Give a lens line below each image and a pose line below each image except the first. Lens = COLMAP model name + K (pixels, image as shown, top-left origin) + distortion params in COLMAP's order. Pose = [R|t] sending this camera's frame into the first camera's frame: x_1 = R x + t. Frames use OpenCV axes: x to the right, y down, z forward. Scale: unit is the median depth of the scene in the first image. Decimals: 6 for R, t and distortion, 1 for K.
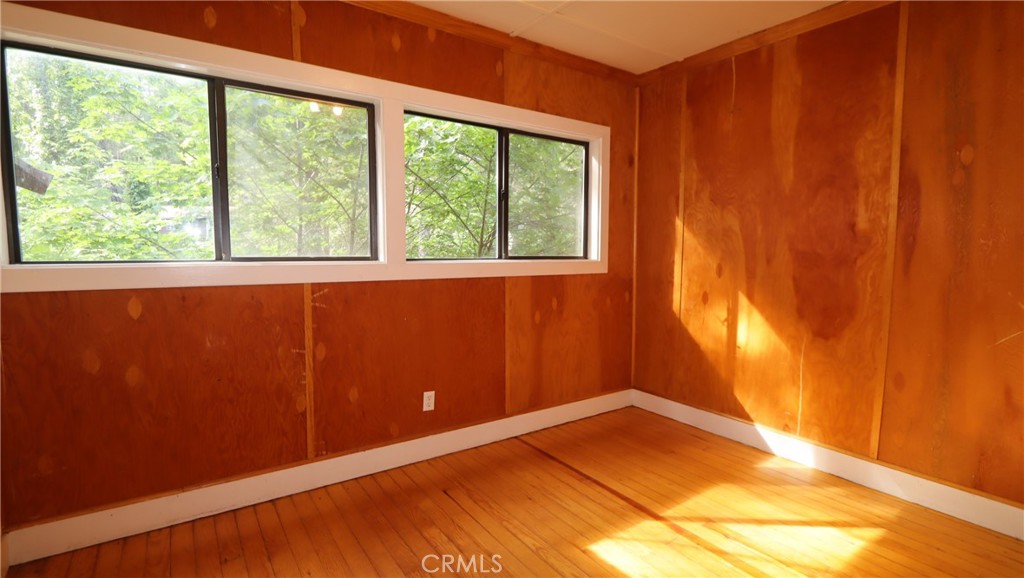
lens RADIAL K [[472.6, 0, 517.3], [0, 472.6, 287.4], [0, 0, 1]] dist [-0.019955, 0.000712]
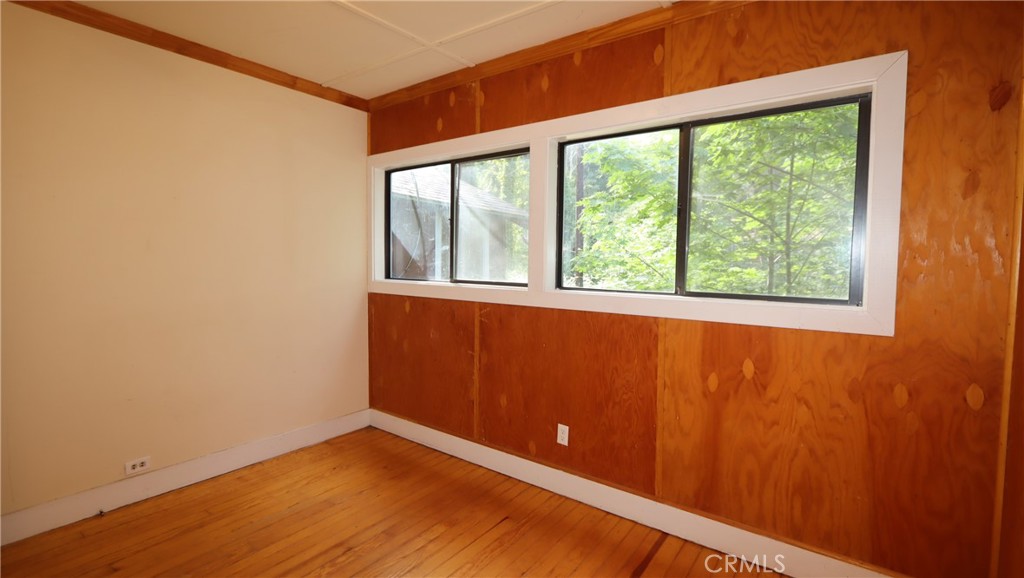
lens RADIAL K [[472.6, 0, 515.5], [0, 472.6, 290.5], [0, 0, 1]] dist [-0.019955, 0.000712]
pose [[0.309606, 0.053272, -0.949372, 0.723013], [-0.093312, 0.995312, 0.025420, -0.073221], [0.946275, 0.080718, 0.313125, 0.610849]]
